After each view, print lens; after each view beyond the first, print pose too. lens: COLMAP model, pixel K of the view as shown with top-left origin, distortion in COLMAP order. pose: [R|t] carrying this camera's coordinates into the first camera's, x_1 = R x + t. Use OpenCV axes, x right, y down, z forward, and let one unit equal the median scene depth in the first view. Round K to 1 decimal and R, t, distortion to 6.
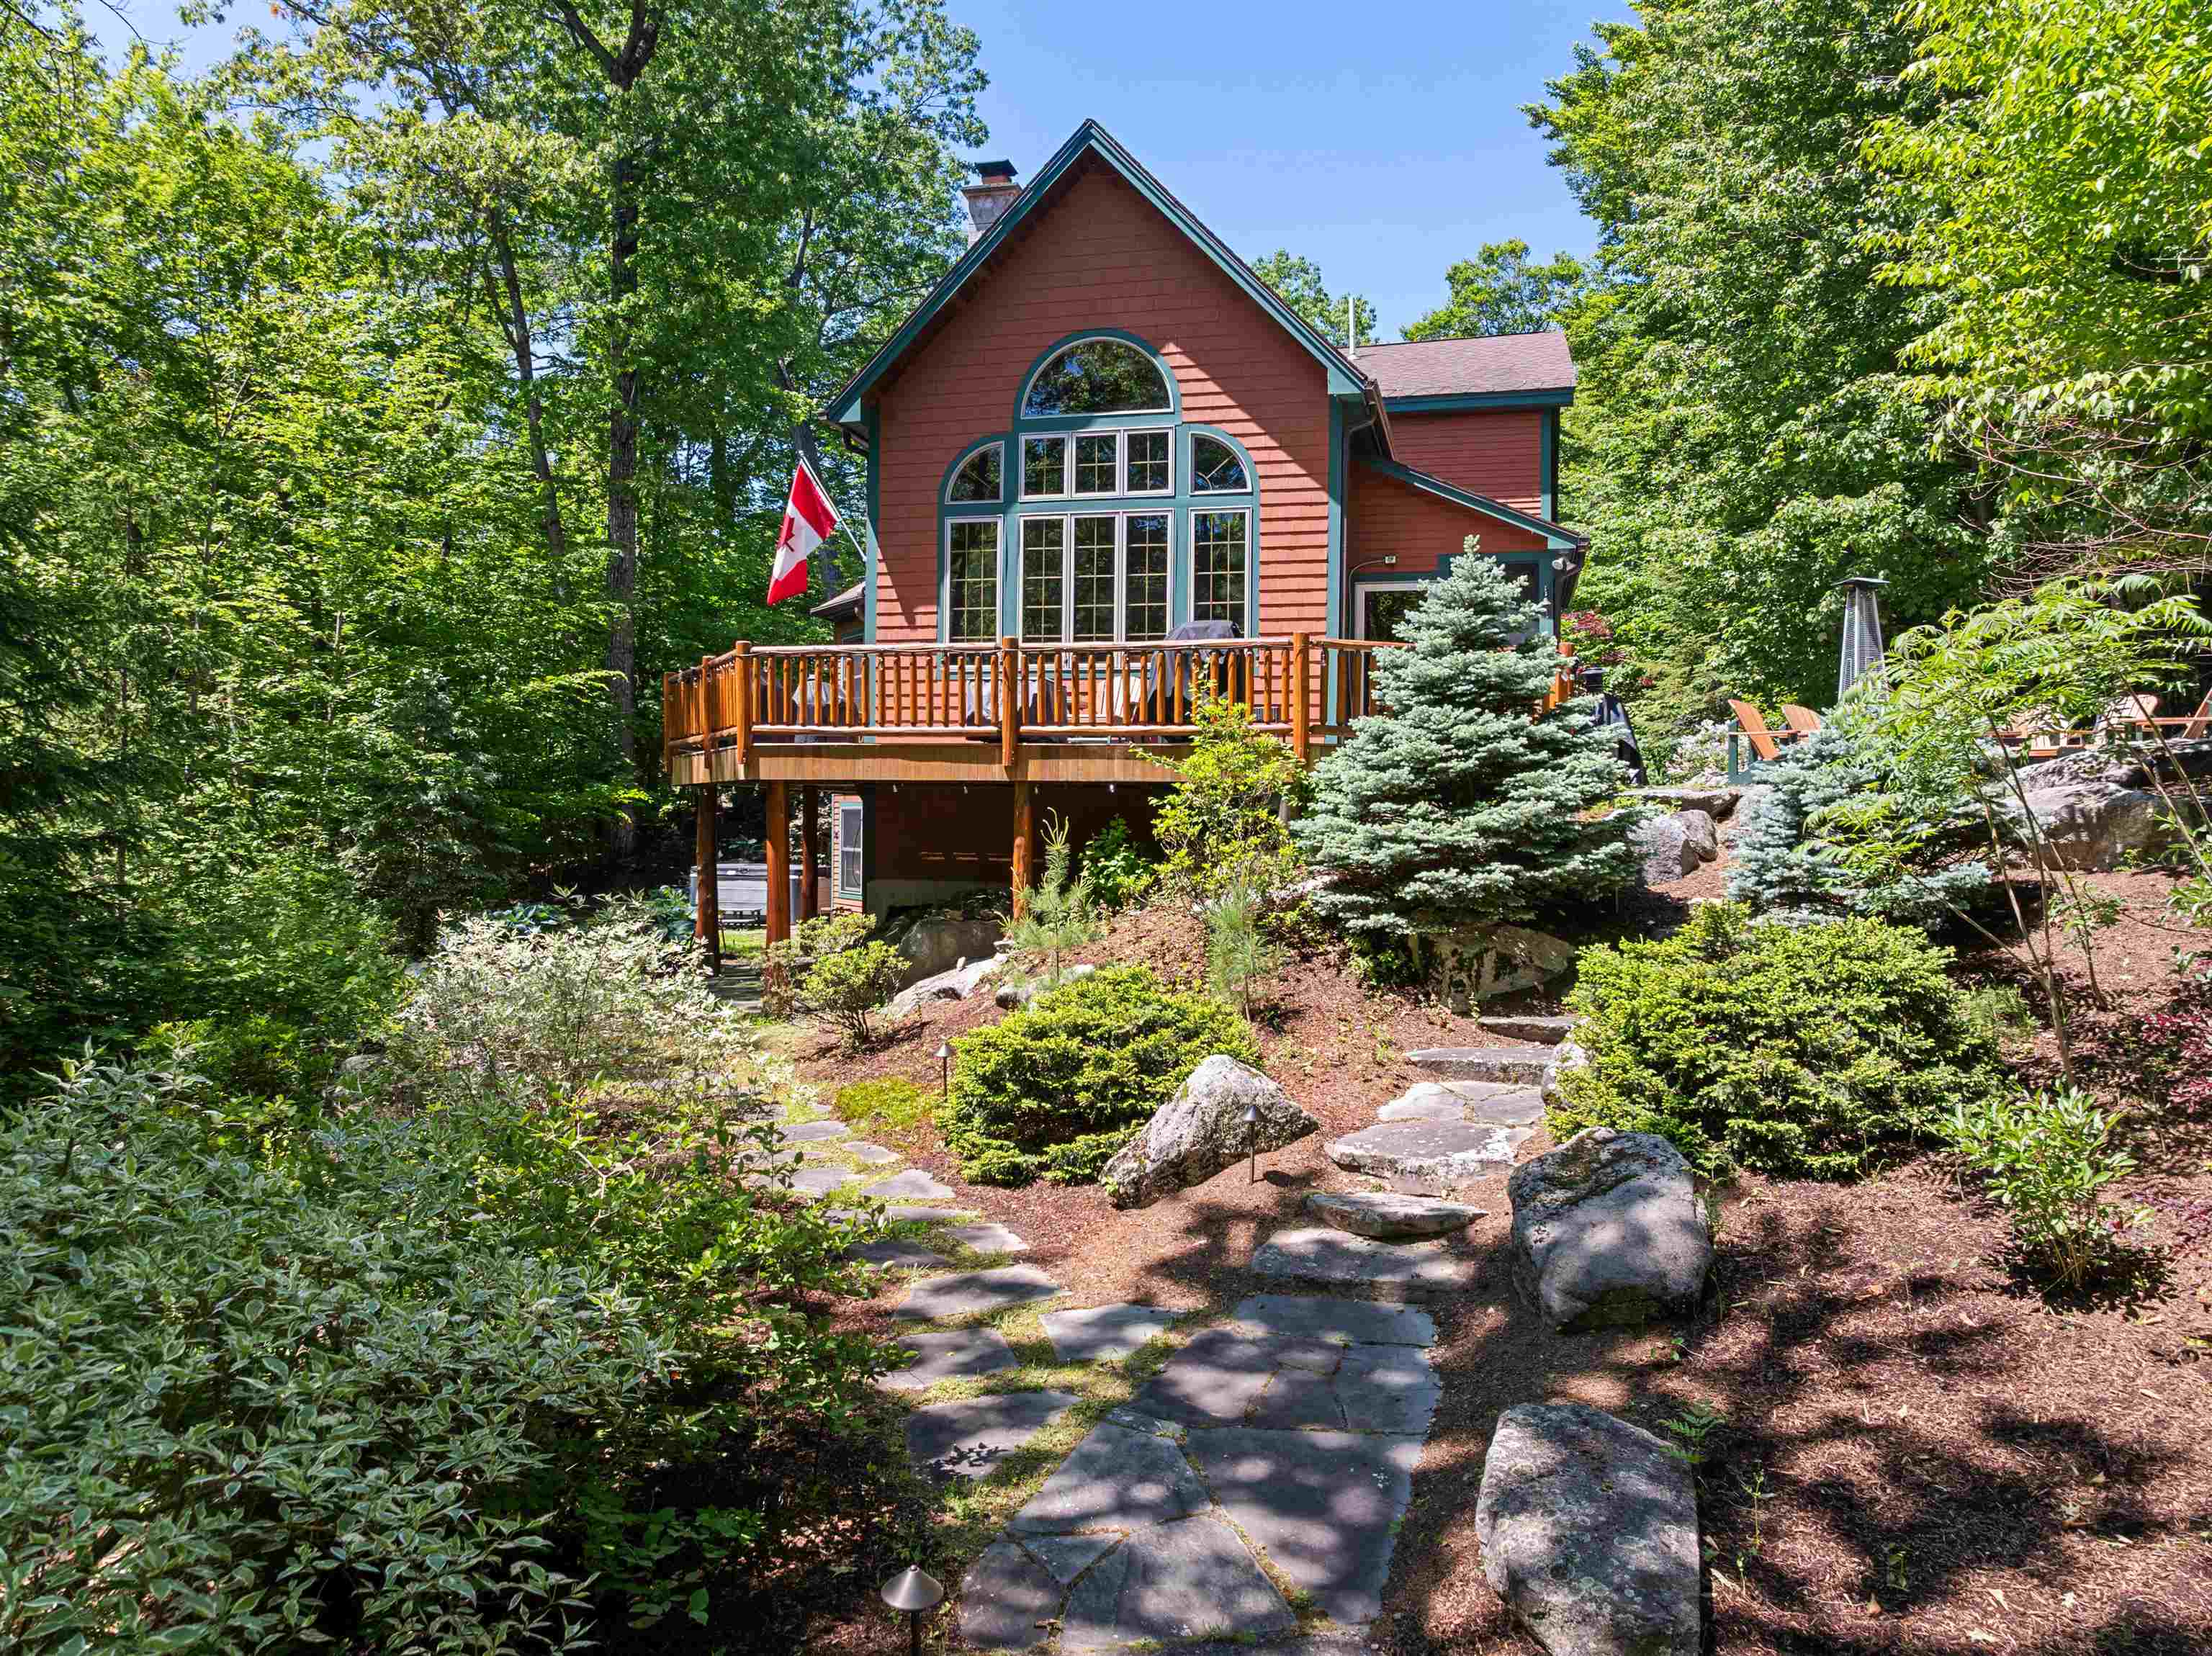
lens RADIAL K [[1558.7, 0, 1106.0], [0, 1558.7, 828.0], [0, 0, 1]] dist [-0.013224, -0.067062]
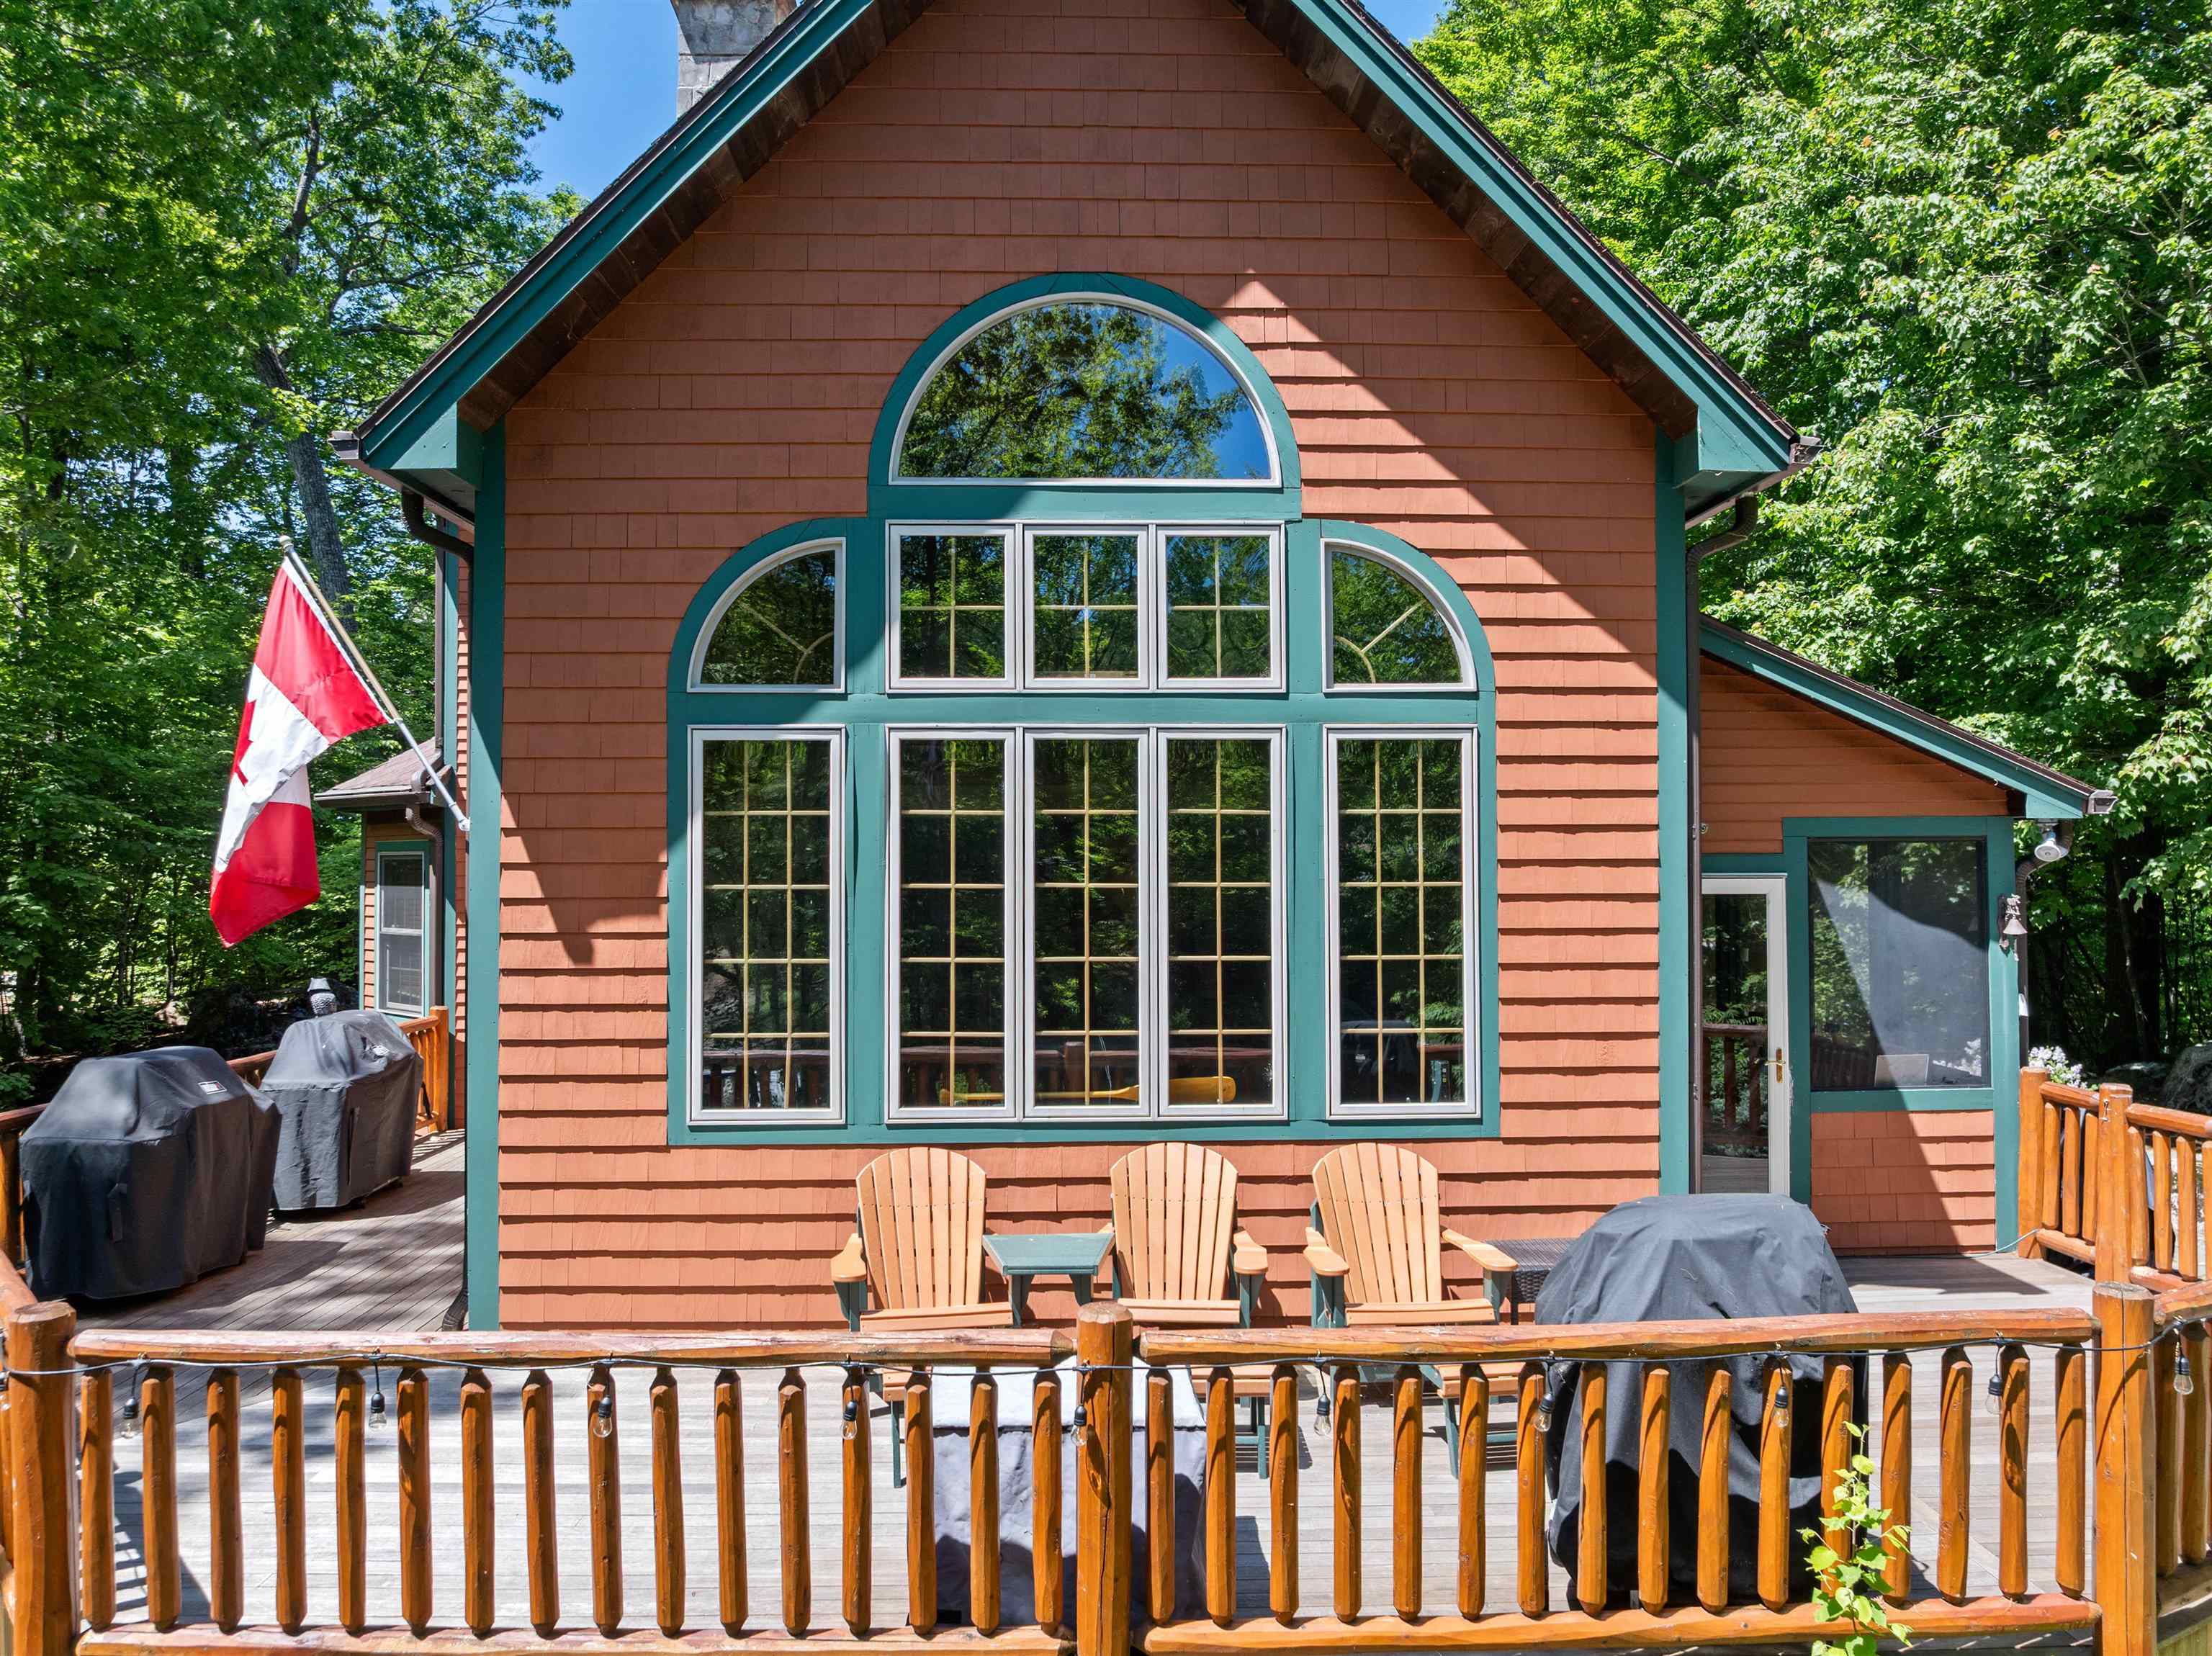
lens RADIAL K [[1499.3, 0, 1051.5], [0, 1499.3, 807.1], [0, 0, 1]] dist [-0.038803, -0.003086]
pose [[0.963136, -0.008390, 0.268885, -0.119856], [0.014501, 0.999680, -0.020750, -0.175078], [-0.268625, 0.023884, 0.962949, 0.636768]]
